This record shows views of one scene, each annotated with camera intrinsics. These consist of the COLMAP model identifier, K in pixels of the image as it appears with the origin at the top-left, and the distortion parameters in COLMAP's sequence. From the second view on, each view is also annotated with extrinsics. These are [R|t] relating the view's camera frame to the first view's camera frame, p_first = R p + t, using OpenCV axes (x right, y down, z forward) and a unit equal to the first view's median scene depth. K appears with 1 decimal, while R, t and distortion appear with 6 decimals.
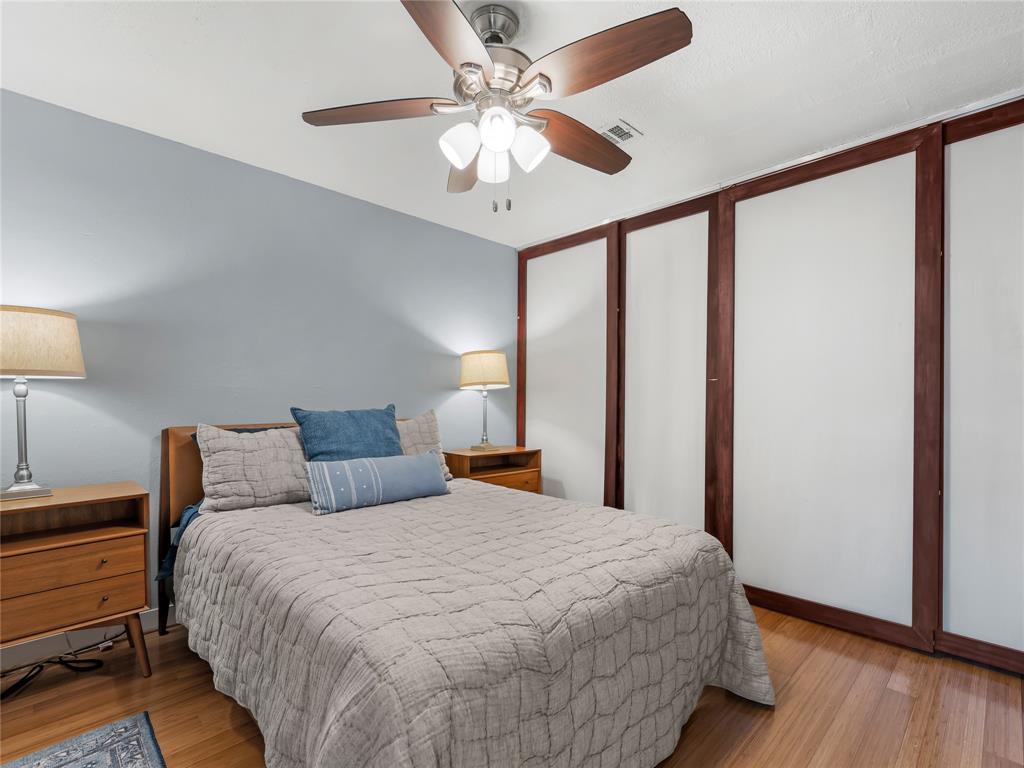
lens RADIAL K [[476.8, 0, 509.9], [0, 476.8, 407.1], [0, 0, 1]] dist [0.009407, -0.003892]
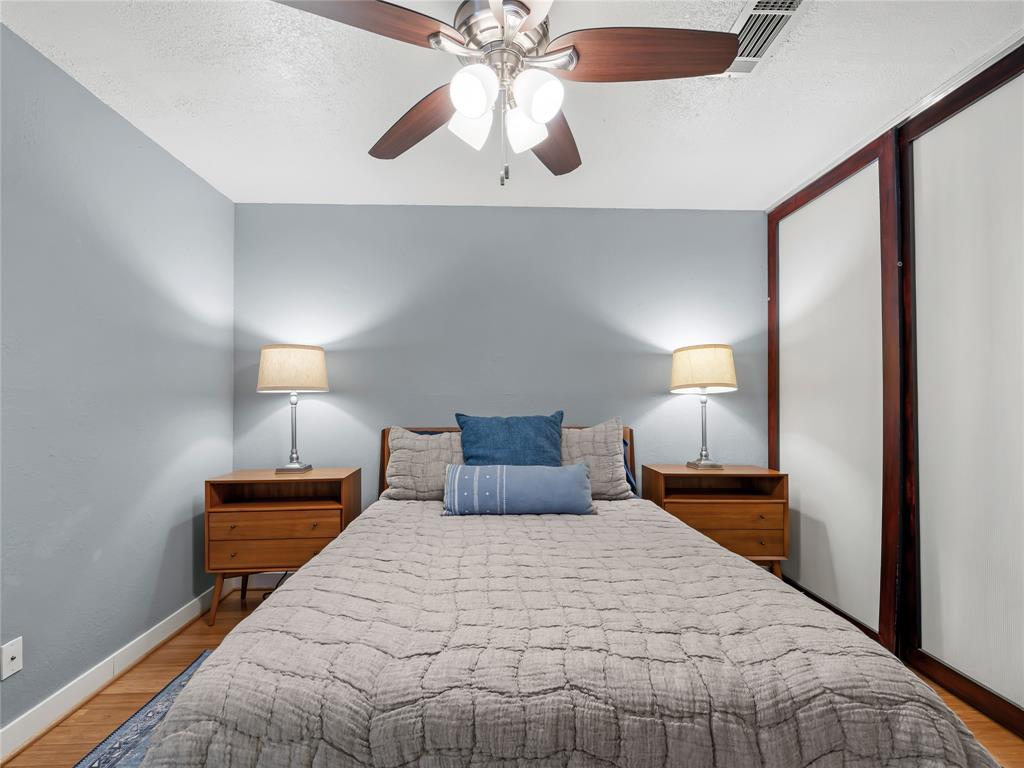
lens RADIAL K [[476.8, 0, 508.2], [0, 476.8, 392.5], [0, 0, 1]] dist [0.009407, -0.003892]
pose [[0.746957, -0.019038, -0.664600, 0.414376], [-0.008764, 0.999221, -0.038473, -0.006474], [0.664815, 0.034562, 0.746208, 0.298006]]
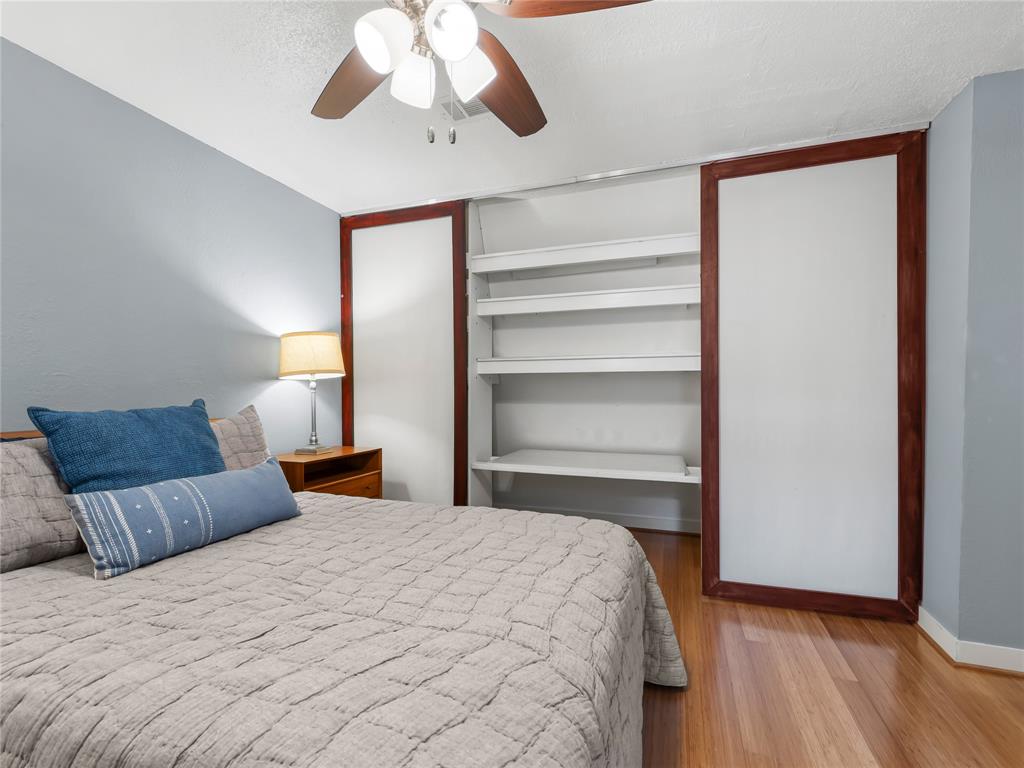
lens RADIAL K [[476.8, 0, 501.5], [0, 476.8, 399.9], [0, 0, 1]] dist [0.009407, -0.003892]
pose [[0.899292, -0.016976, 0.437020, -0.207538], [0.015646, 0.999856, 0.006643, -0.003720], [-0.437069, 0.000863, 0.899427, 0.208209]]
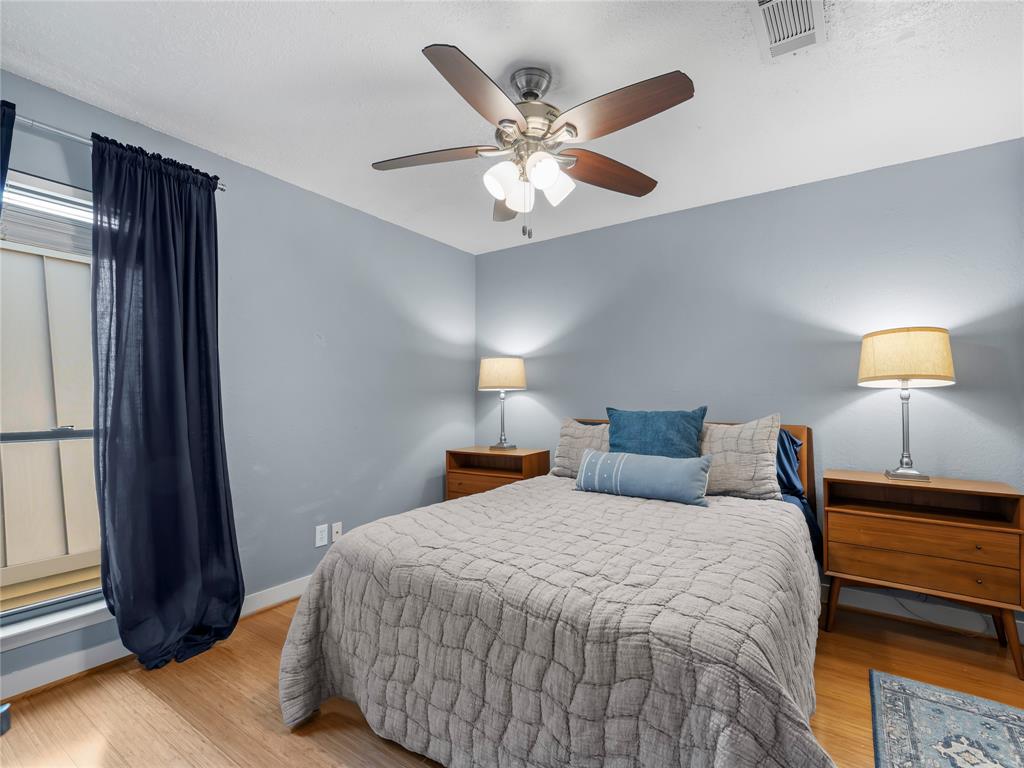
lens RADIAL K [[476.8, 0, 517.7], [0, 476.8, 386.1], [0, 0, 1]] dist [0.009407, -0.003892]
pose [[0.211342, -0.030655, -0.976931, 0.843732], [-0.019818, 0.999168, -0.035640, -0.006641], [0.977211, 0.026894, 0.210558, 0.570960]]
